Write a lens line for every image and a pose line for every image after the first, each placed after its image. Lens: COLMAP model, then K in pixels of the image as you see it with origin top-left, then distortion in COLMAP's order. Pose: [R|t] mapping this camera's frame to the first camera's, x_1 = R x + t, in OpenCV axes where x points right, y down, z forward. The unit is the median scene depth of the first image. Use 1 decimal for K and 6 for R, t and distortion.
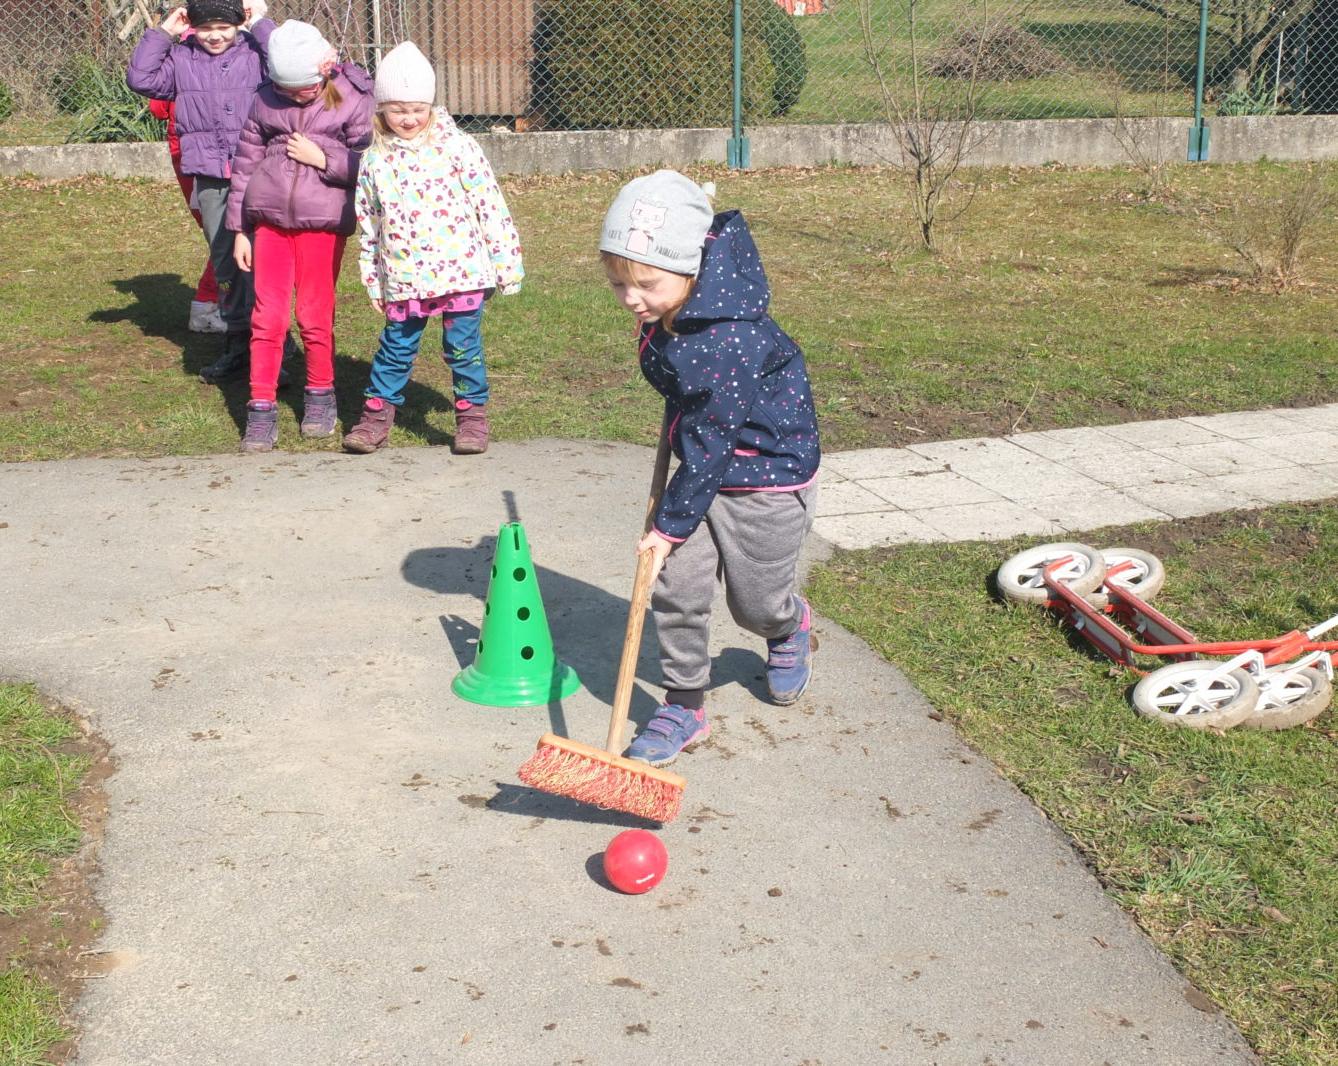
lens RADIAL K [[2091.0, 0, 669.0], [0, 2091.0, 533.0], [0, 0, 1]] dist [-0.079221, 0.162182]
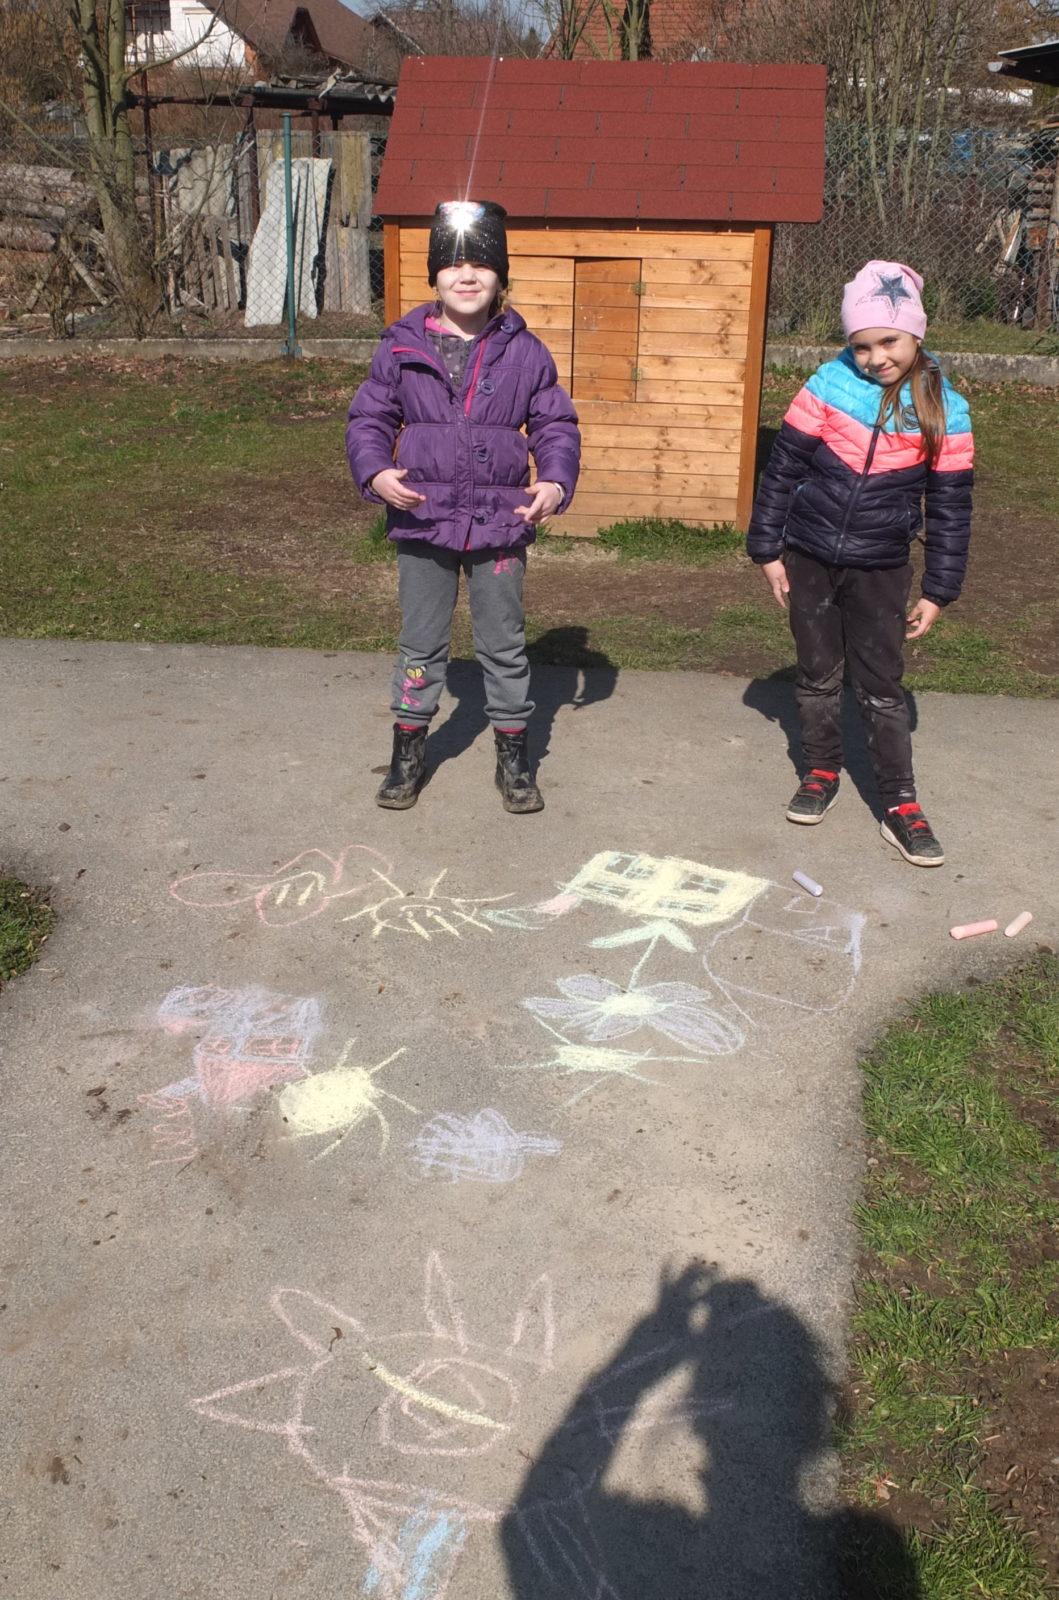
lens RADIAL K [[1670.6, 0, 529.5], [0, 1670.6, 800.0], [0, 0, 1]] dist [-0.066418, 0.012107]
pose [[0.931707, 0.149672, -0.330938, -0.215469], [-0.118091, 0.986474, 0.113679, -0.016638], [0.343476, -0.066834, 0.936780, 0.043218]]
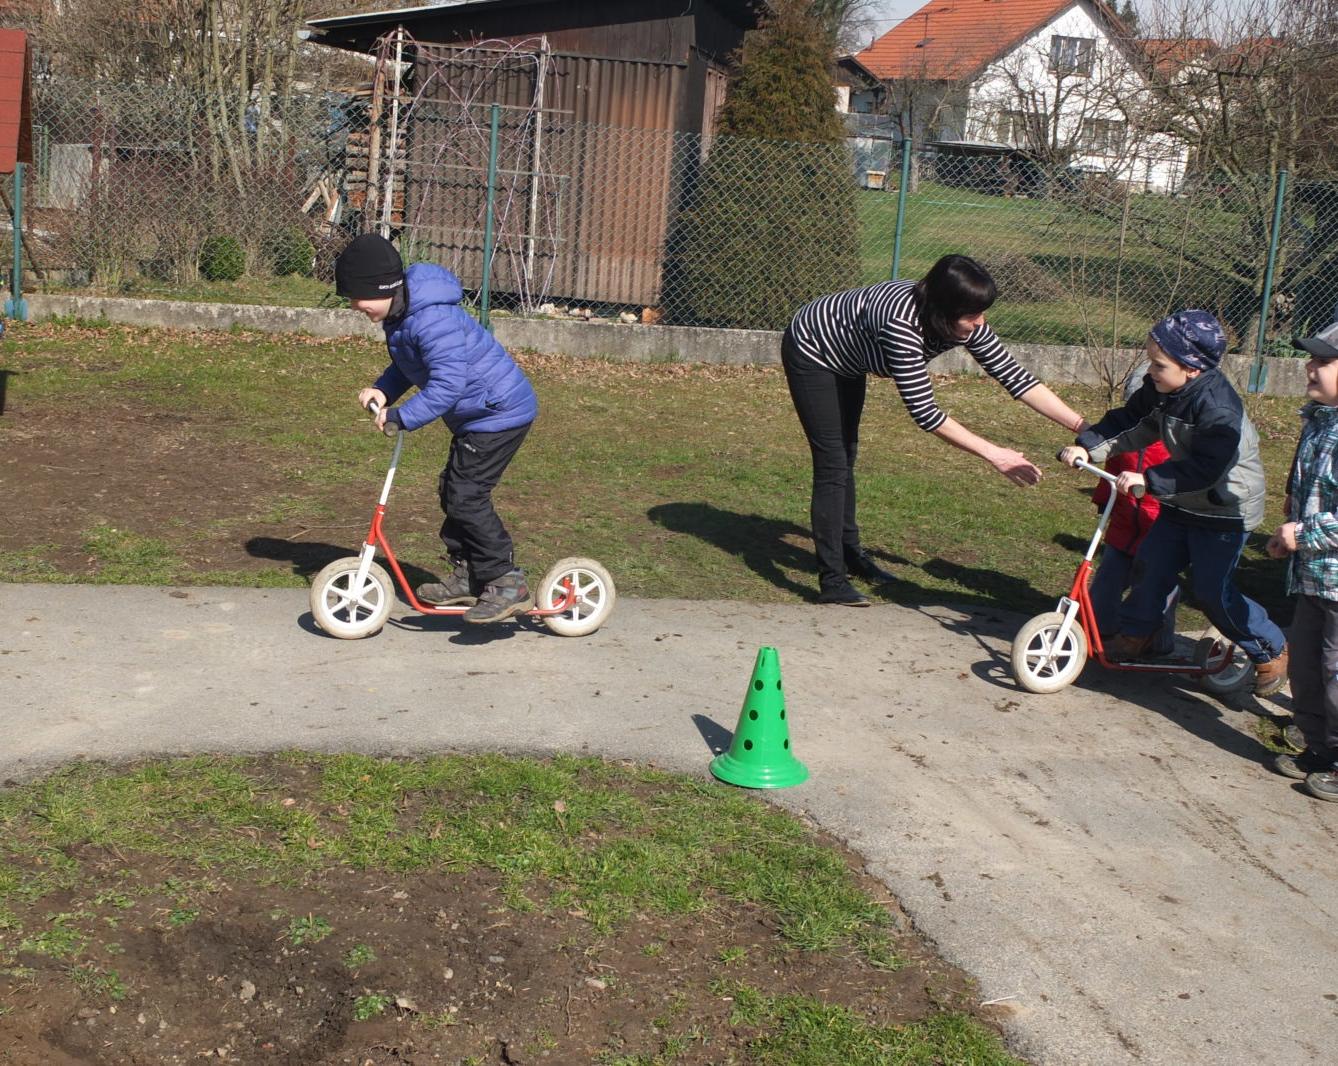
lens RADIAL K [[1854.4, 0, 669.0], [0, 1854.4, 533.0], [0, 0, 1]] dist [-0.051351, 0.060705]
pose [[0.996523, 0.072387, 0.041250, -0.131190], [-0.069299, 0.995000, -0.071922, 0.001246], [-0.046250, 0.068814, 0.996557, -0.040796]]
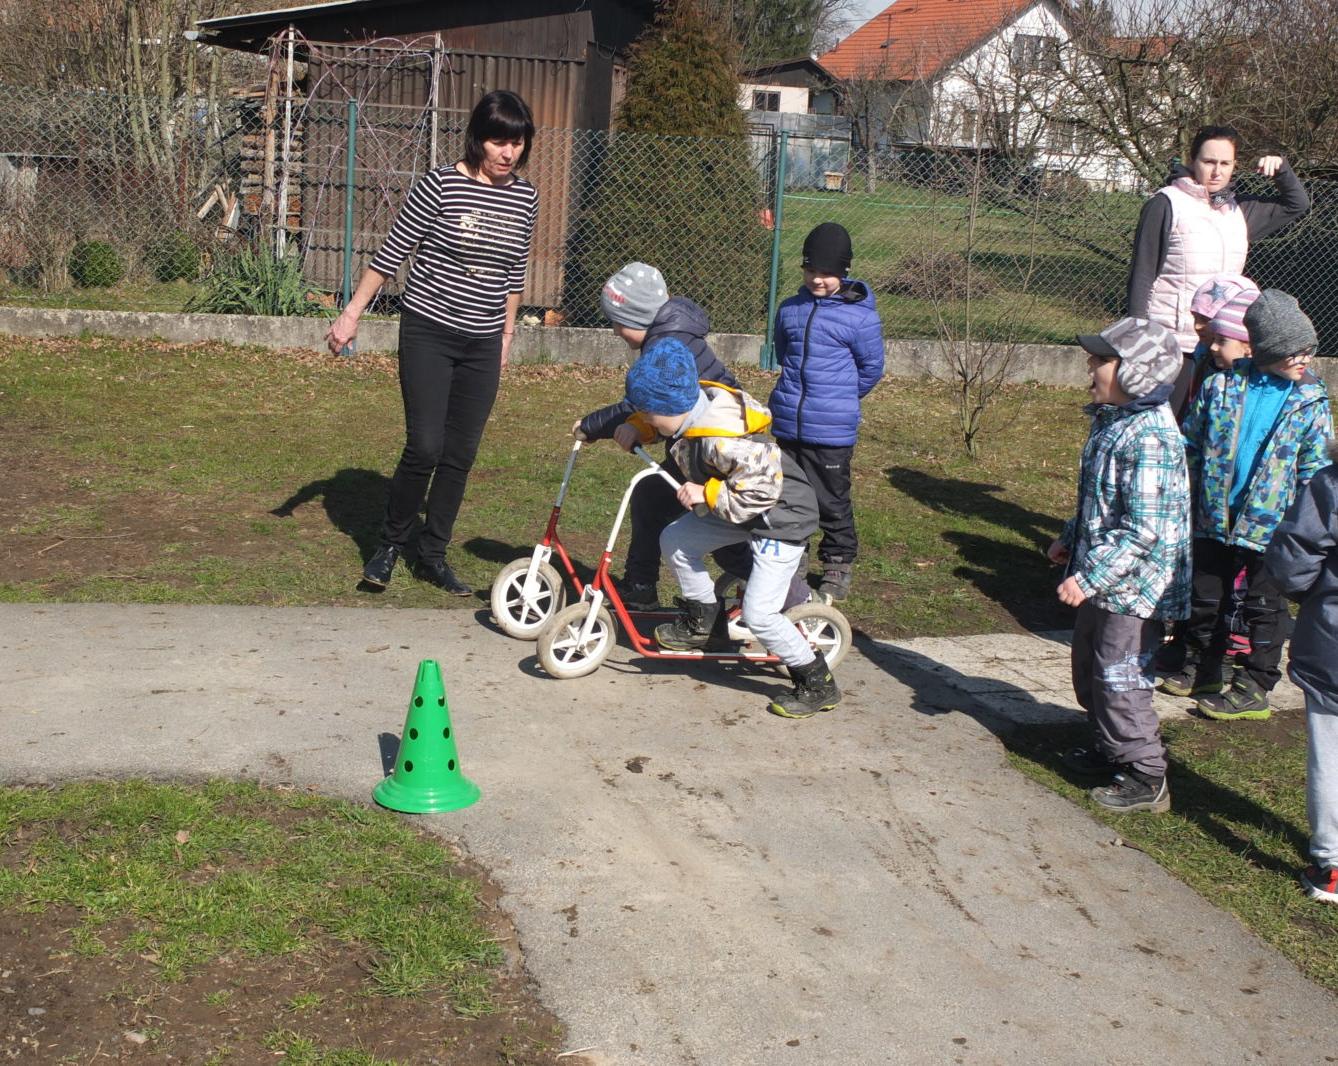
lens RADIAL K [[1861.9, 0, 669.0], [0, 1861.9, 533.0], [0, 0, 1]] dist [-0.056285, 0.107355]
pose [[0.997108, 0.058154, 0.048925, -0.069199], [-0.054327, 0.995611, -0.076208, -0.003644], [-0.053142, 0.073330, 0.995891, -0.017528]]
